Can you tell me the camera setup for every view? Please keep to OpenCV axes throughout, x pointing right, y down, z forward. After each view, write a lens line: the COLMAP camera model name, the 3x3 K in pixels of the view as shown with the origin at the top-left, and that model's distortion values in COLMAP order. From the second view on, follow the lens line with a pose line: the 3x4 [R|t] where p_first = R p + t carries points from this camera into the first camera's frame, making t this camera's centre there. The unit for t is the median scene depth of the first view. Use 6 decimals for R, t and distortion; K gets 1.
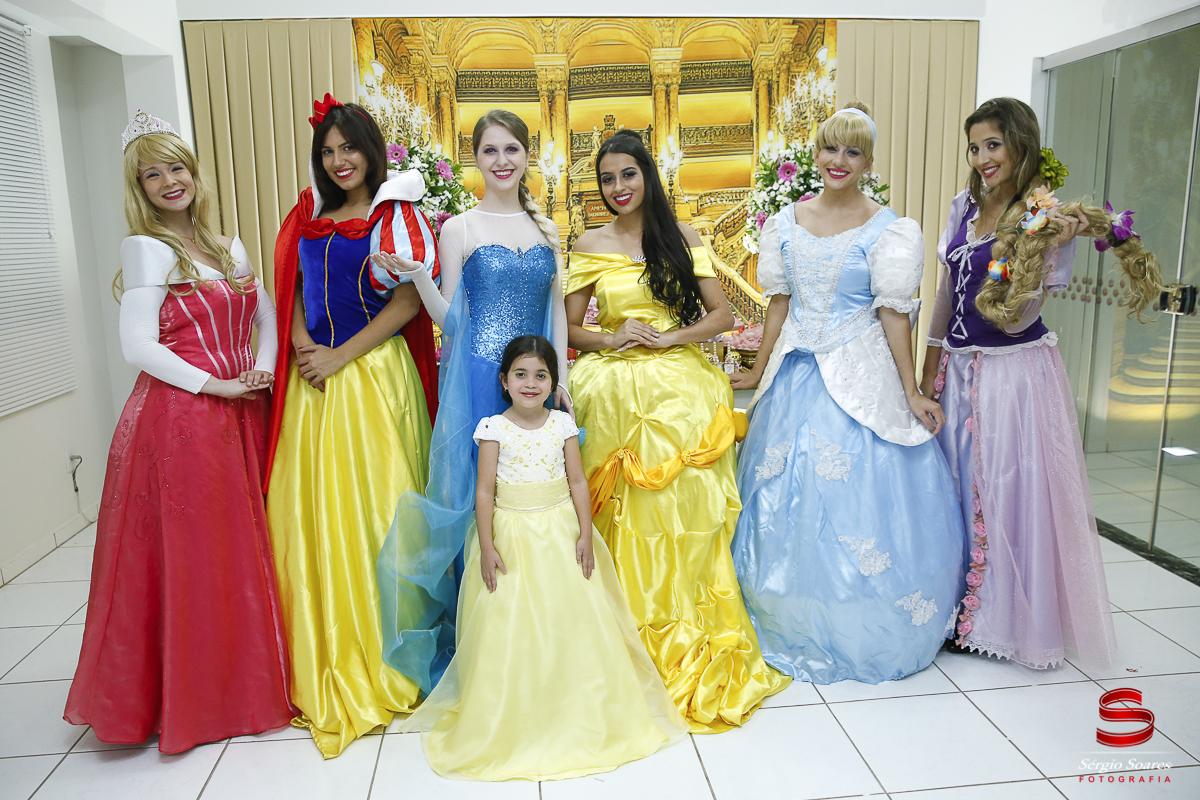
lens RADIAL K [[891.4, 0, 597.4], [0, 891.4, 400.9], [0, 0, 1]] dist [-0.058784, 0.004016]
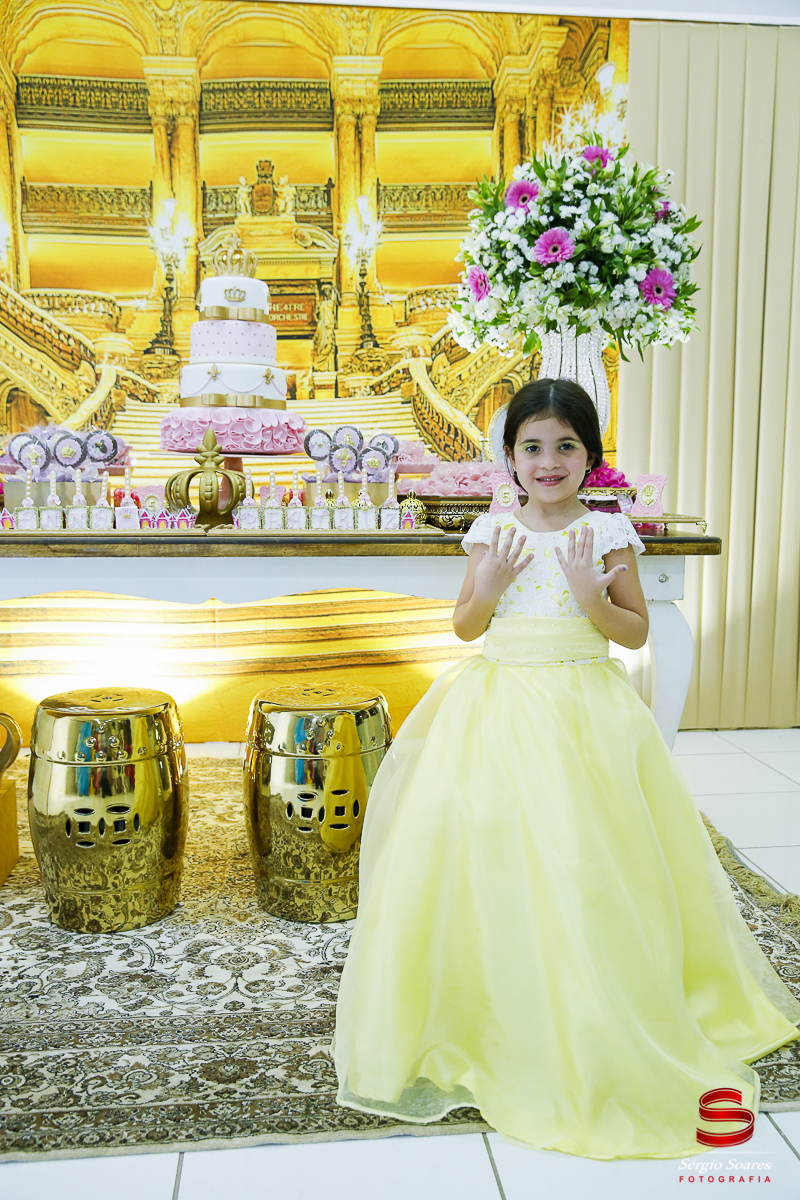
lens RADIAL K [[1046.6, 0, 406.9], [0, 1046.6, 587.6], [0, 0, 1]] dist [0.001008, 0.035318]
pose [[0.999617, 0.022099, 0.016647, 0.109045], [-0.020584, 0.996059, -0.086272, 0.042335], [-0.018488, 0.085896, 0.996133, 0.283255]]
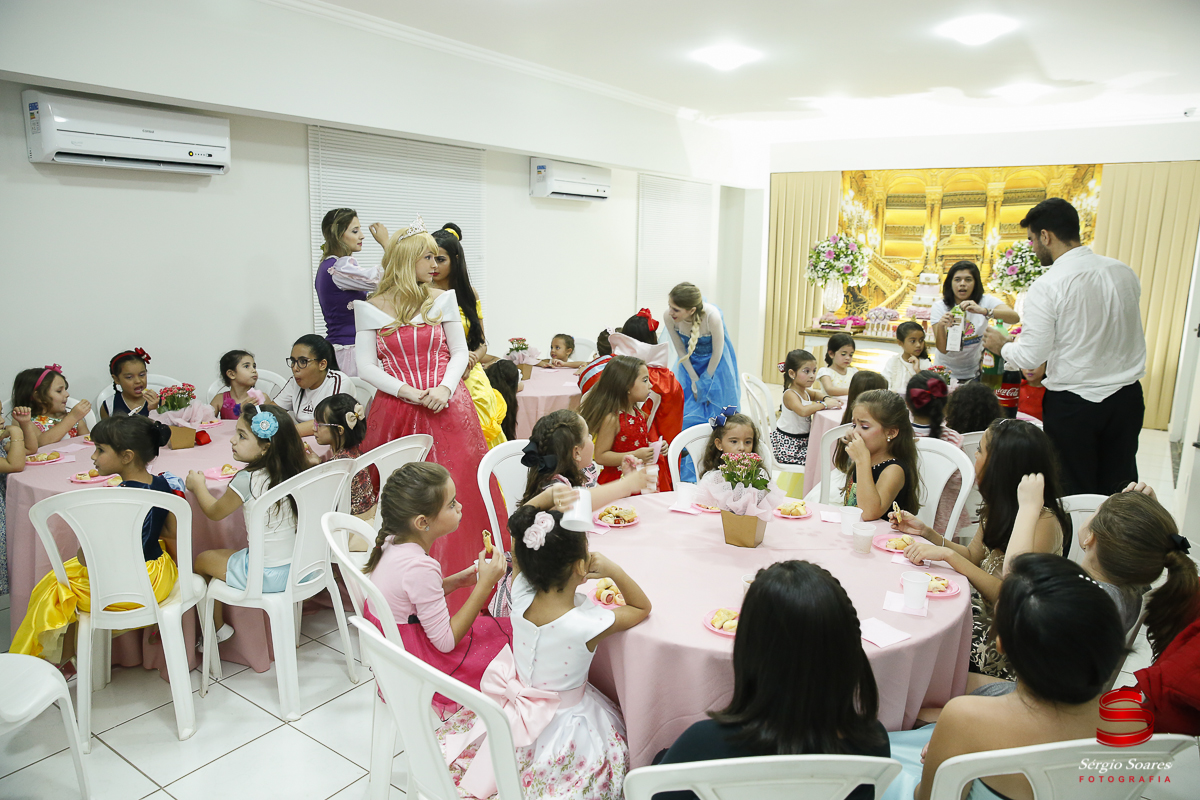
lens RADIAL K [[829.3, 0, 606.0], [0, 829.3, 393.5], [0, 0, 1]] dist [-0.033107, 0.009911]
pose [[0.768308, 0.147537, -0.622844, 0.601894], [-0.153816, 0.987116, 0.044085, 0.104049], [0.621324, 0.061933, 0.781103, -0.887205]]
